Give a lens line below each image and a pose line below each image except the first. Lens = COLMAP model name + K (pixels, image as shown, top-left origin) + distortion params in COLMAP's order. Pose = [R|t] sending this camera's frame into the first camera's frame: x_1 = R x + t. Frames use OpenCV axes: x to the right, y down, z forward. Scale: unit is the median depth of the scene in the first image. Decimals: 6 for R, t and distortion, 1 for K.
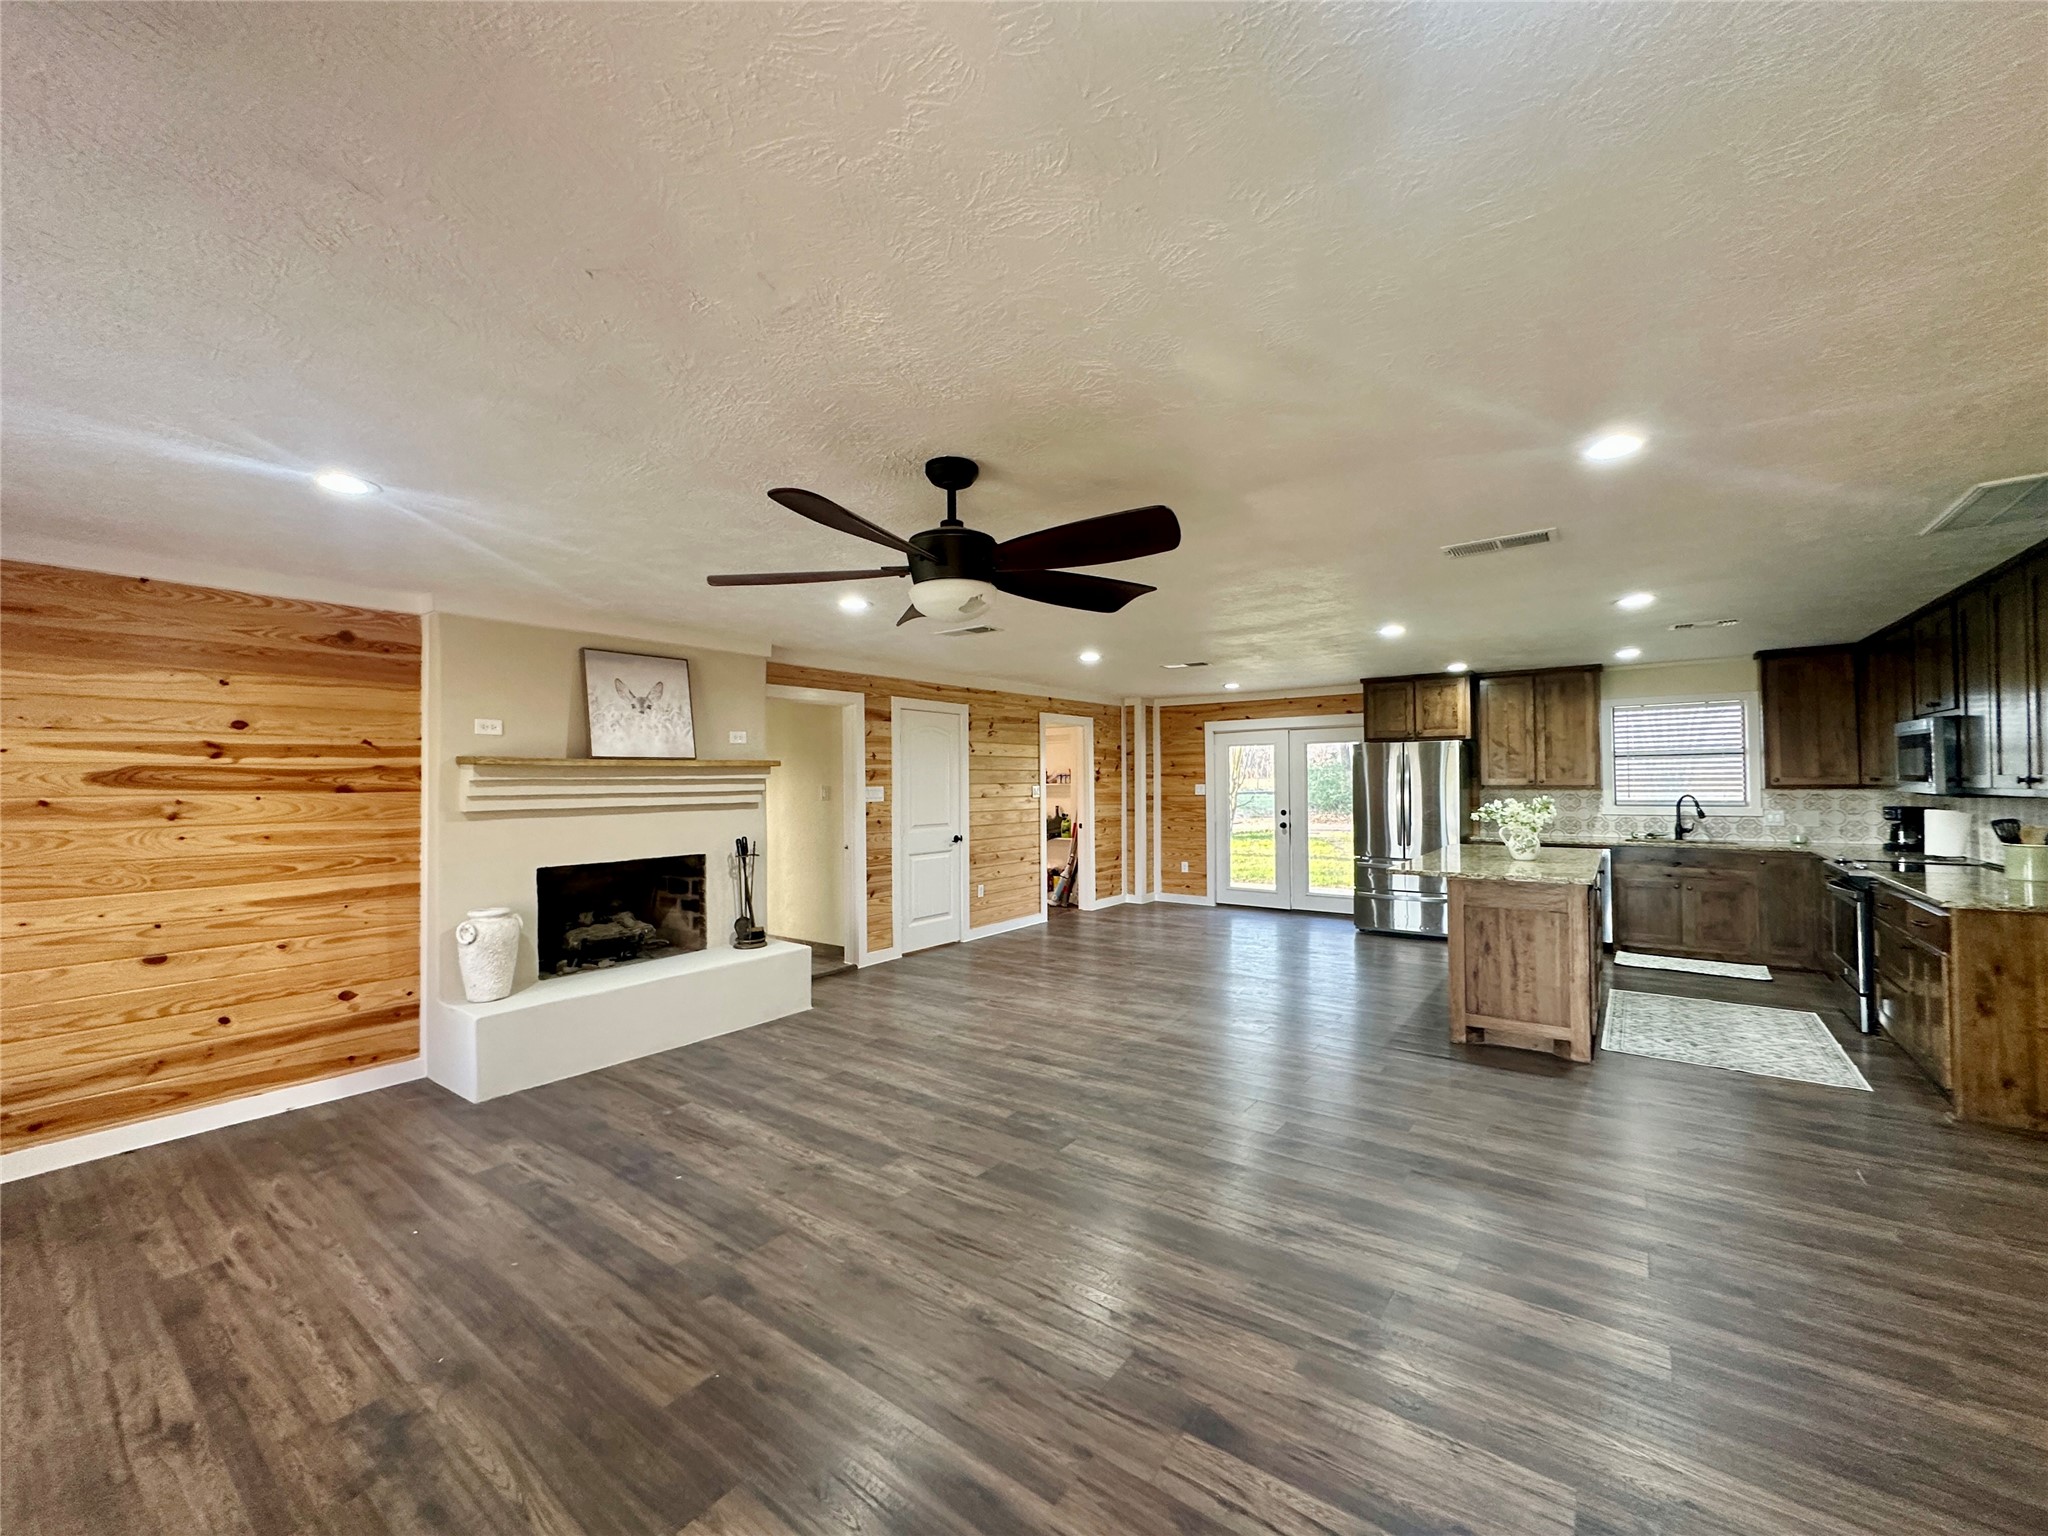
lens RADIAL K [[818.8, 0, 1022.2], [0, 818.8, 770.9], [0, 0, 1]] dist [-0.007324, 0.001677]
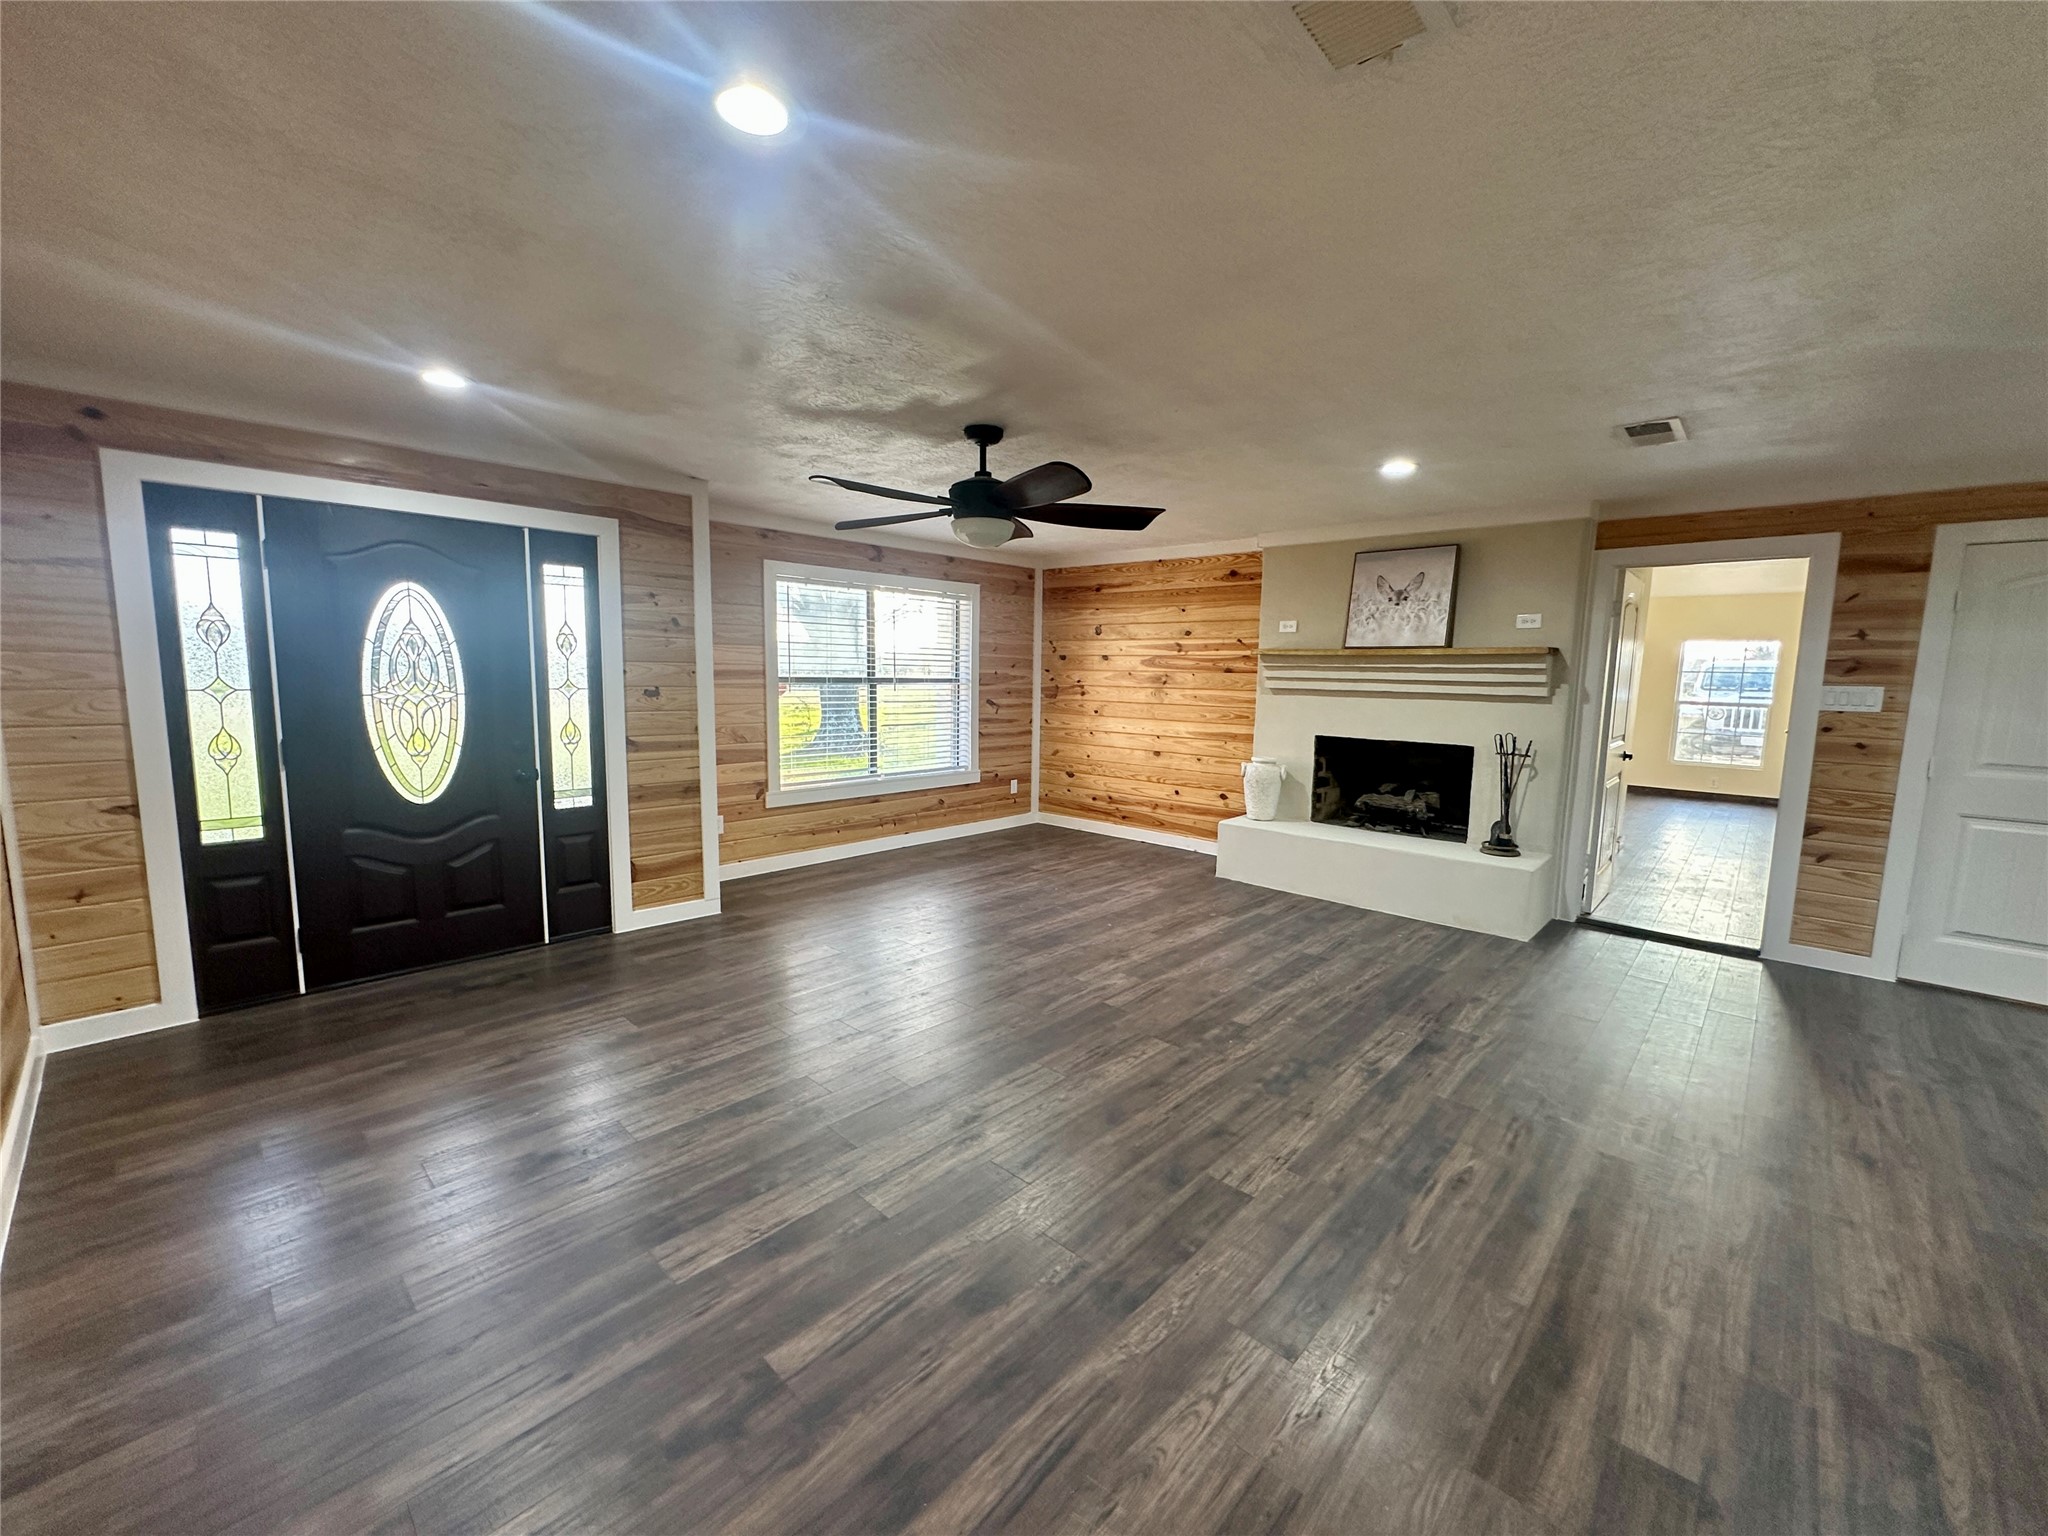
lens RADIAL K [[818.8, 0, 1024.7], [0, 818.8, 768.4], [0, 0, 1]] dist [-0.007324, 0.001677]
pose [[-0.116391, 0.129772, -0.984689, 0.612488], [-0.003097, 0.991375, 0.131020, 0.002813], [0.993199, 0.018299, -0.114985, 0.575447]]
